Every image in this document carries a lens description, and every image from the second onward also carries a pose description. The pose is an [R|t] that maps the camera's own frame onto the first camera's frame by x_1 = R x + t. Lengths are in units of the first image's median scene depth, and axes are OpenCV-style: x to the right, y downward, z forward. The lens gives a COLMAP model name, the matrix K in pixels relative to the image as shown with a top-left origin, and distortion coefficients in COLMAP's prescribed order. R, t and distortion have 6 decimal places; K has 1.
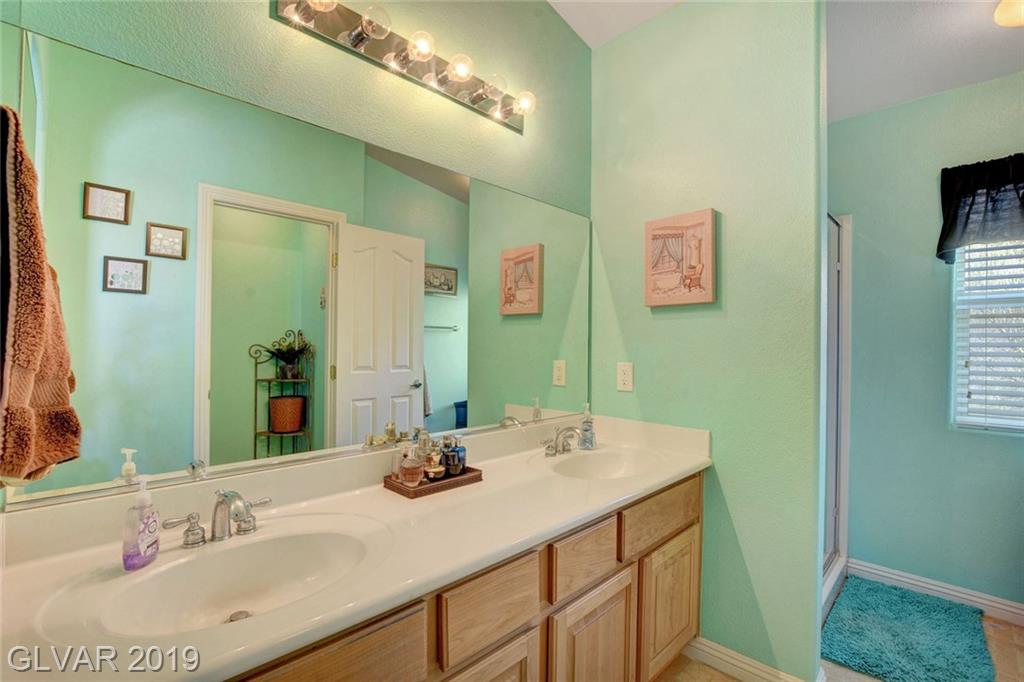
lens RADIAL K [[466.2, 0, 510.1], [0, 466.2, 342.0], [0, 0, 1]] dist [-0.030713, 0.002144]
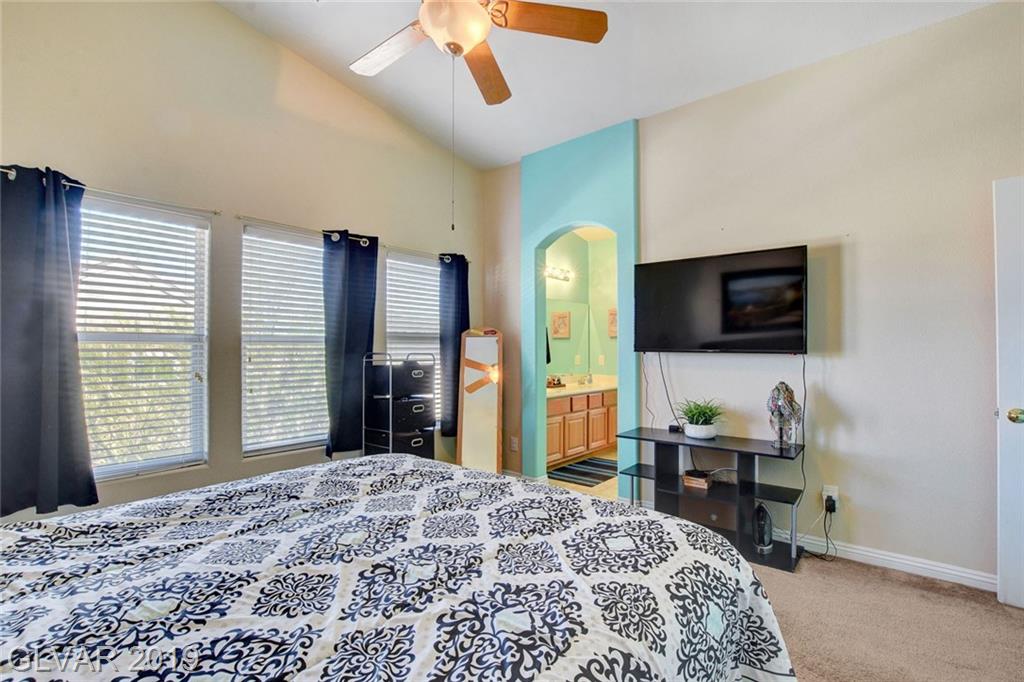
lens RADIAL K [[466.2, 0, 513.4], [0, 466.2, 341.3], [0, 0, 1]] dist [-0.030713, 0.002144]
pose [[0.996784, -0.012374, 0.079169, -0.515078], [0.013020, 0.999886, -0.007646, -0.027709], [-0.079065, 0.008652, 0.996832, -1.797101]]
